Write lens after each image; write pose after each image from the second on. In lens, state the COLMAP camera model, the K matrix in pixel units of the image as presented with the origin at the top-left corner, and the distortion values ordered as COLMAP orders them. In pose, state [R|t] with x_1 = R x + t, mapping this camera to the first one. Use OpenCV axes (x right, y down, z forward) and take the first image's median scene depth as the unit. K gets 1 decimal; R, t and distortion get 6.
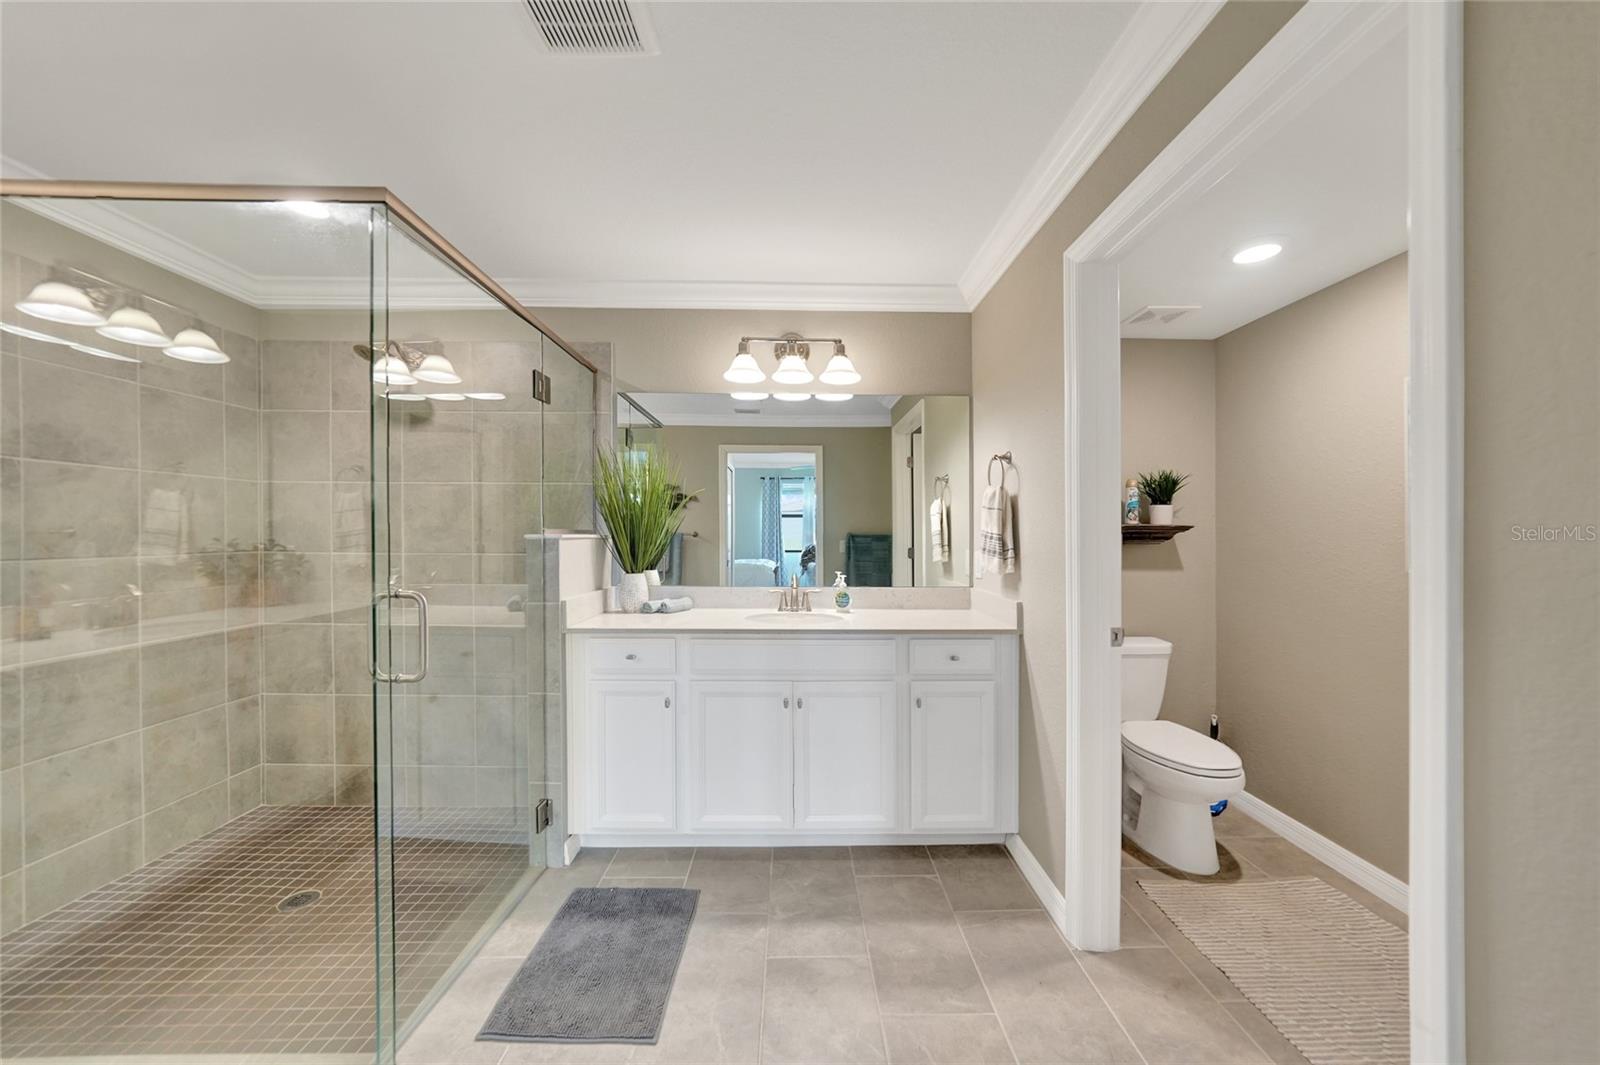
lens RADIAL K [[579.5, 0, 806.5], [0, 579.5, 539.1], [0, 0, 1]] dist [0.014795, 0.000048]
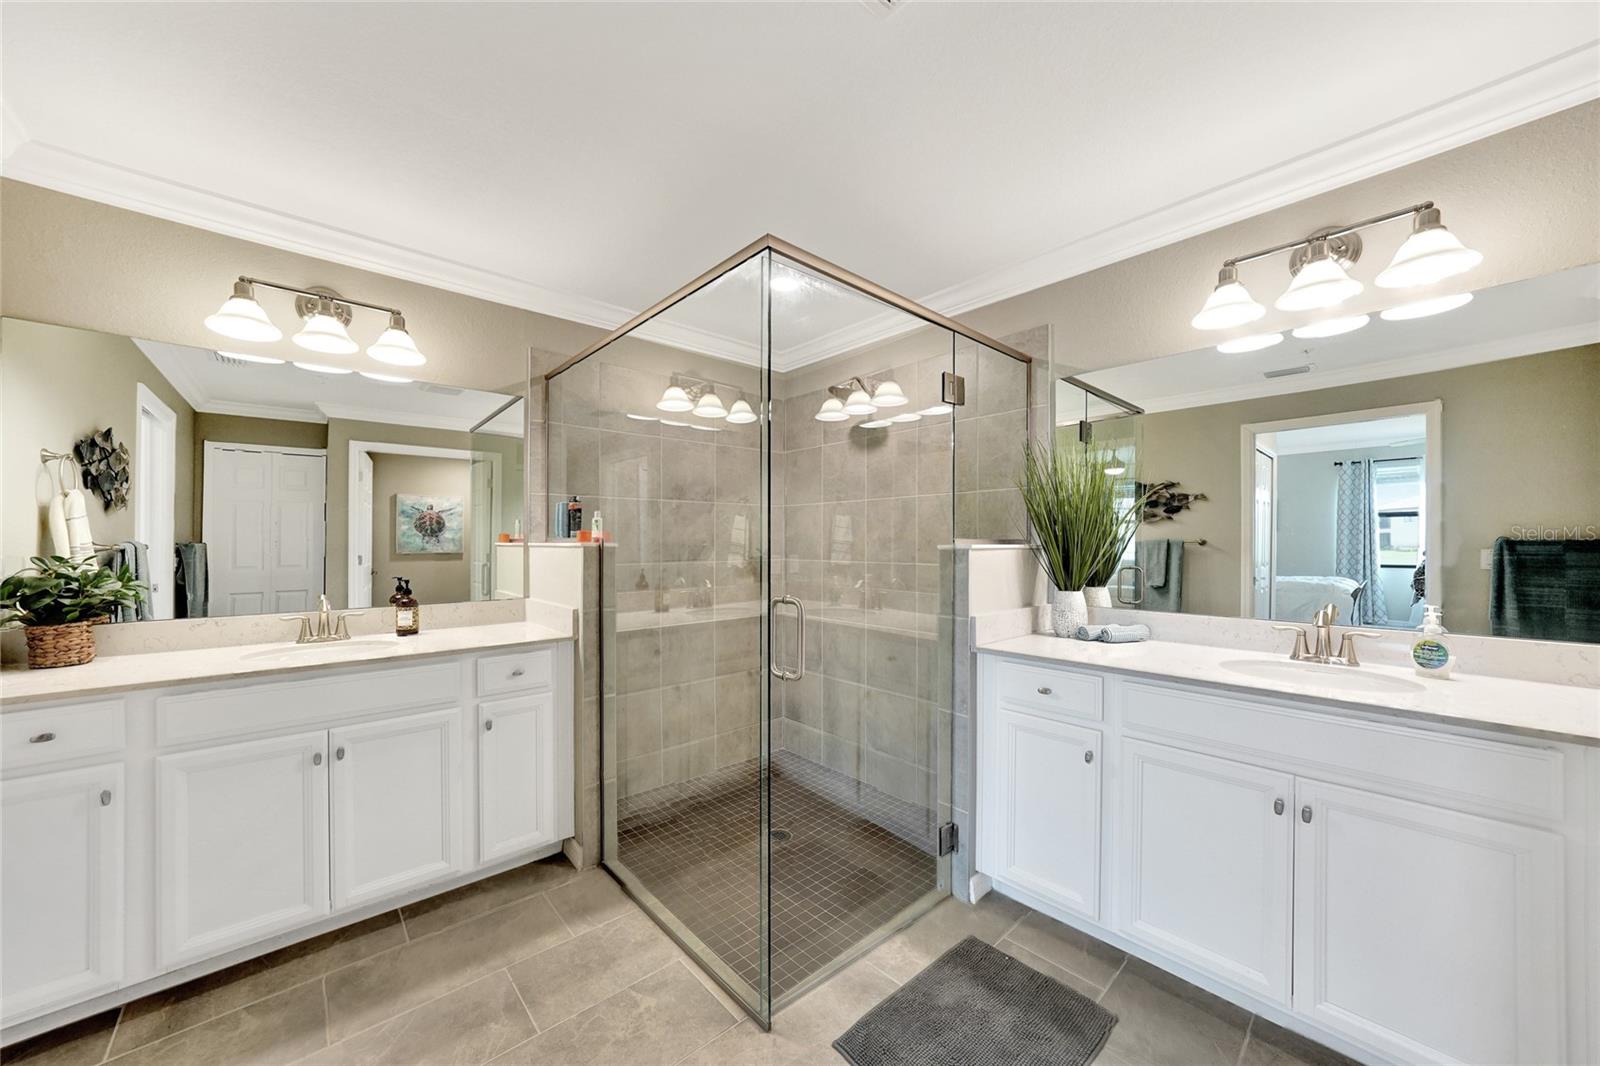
lens RADIAL K [[569.7, 0, 808.5], [0, 569.7, 551.9], [0, 0, 1]] dist [-0.010832, 0.000137]
pose [[0.660957, 0.003605, -0.750415, 0.083802], [0.001102, 0.999983, 0.005774, -0.001077], [0.750423, -0.004643, 0.660941, 0.204828]]
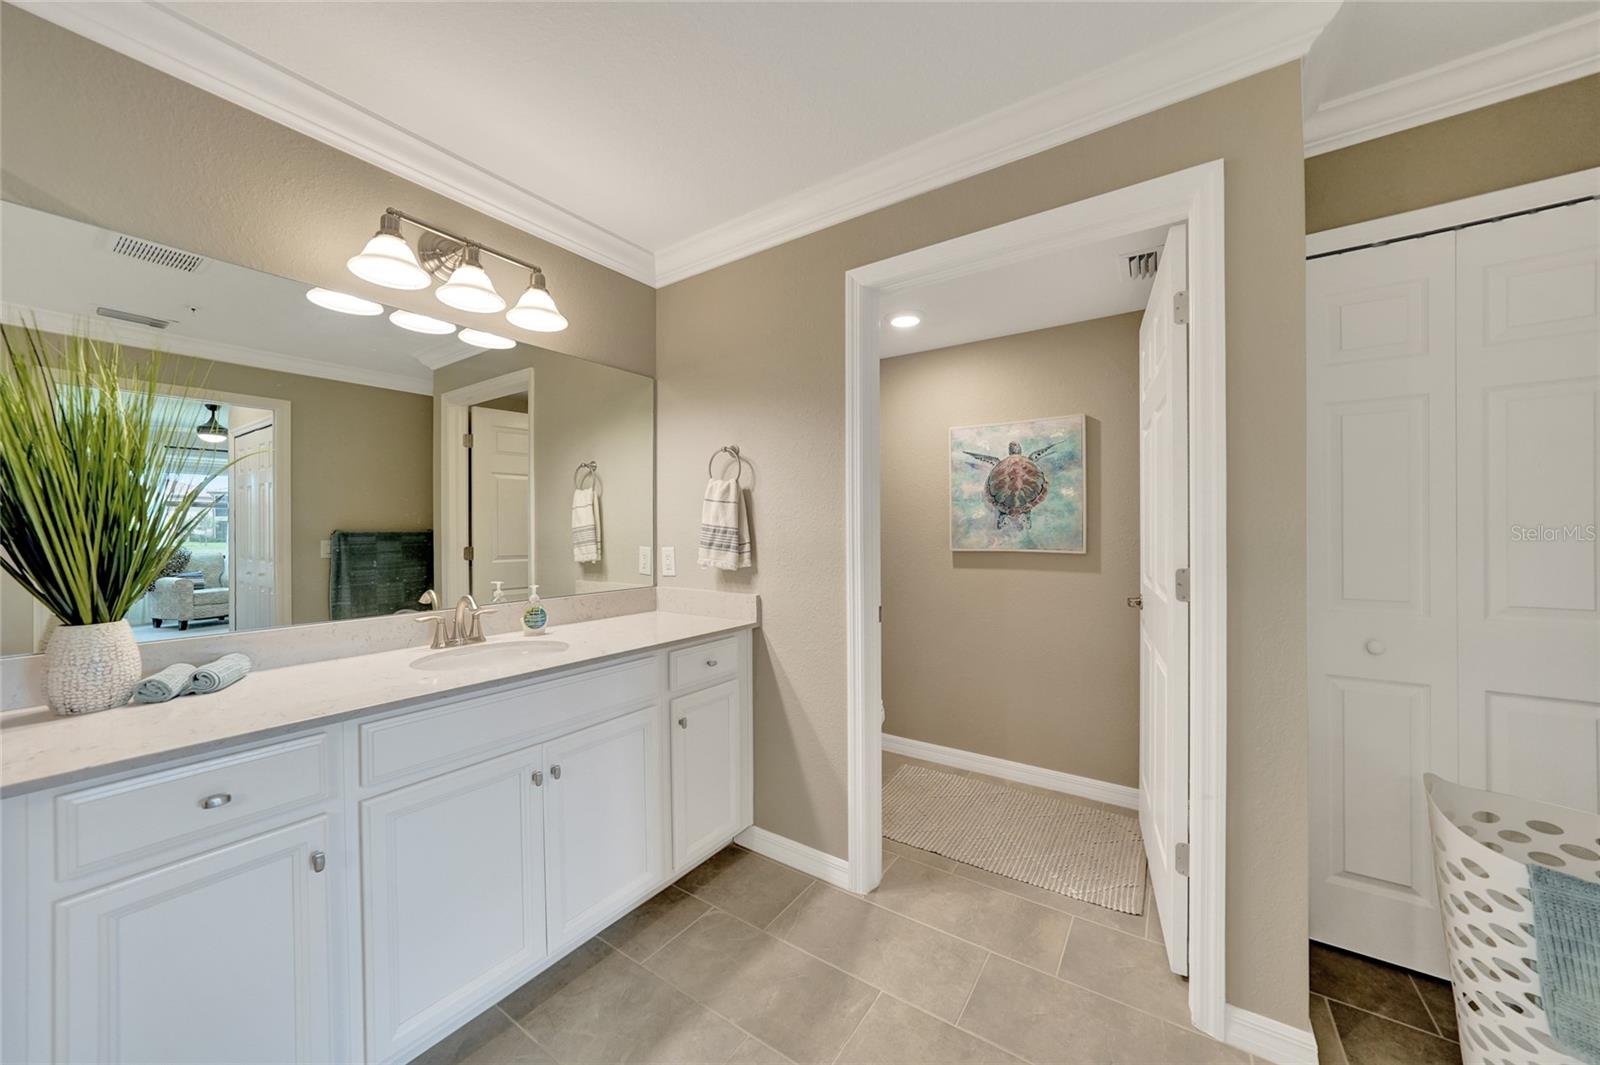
lens RADIAL K [[570.9, 0, 786.5], [0, 570.9, 534.5], [0, 0, 1]] dist [0.002624, 0.000515]
pose [[0.592619, -0.011961, 0.805394, -0.393341], [0.015633, 0.999872, 0.003347, 0.000231], [-0.805331, 0.010607, 0.592730, 0.360318]]
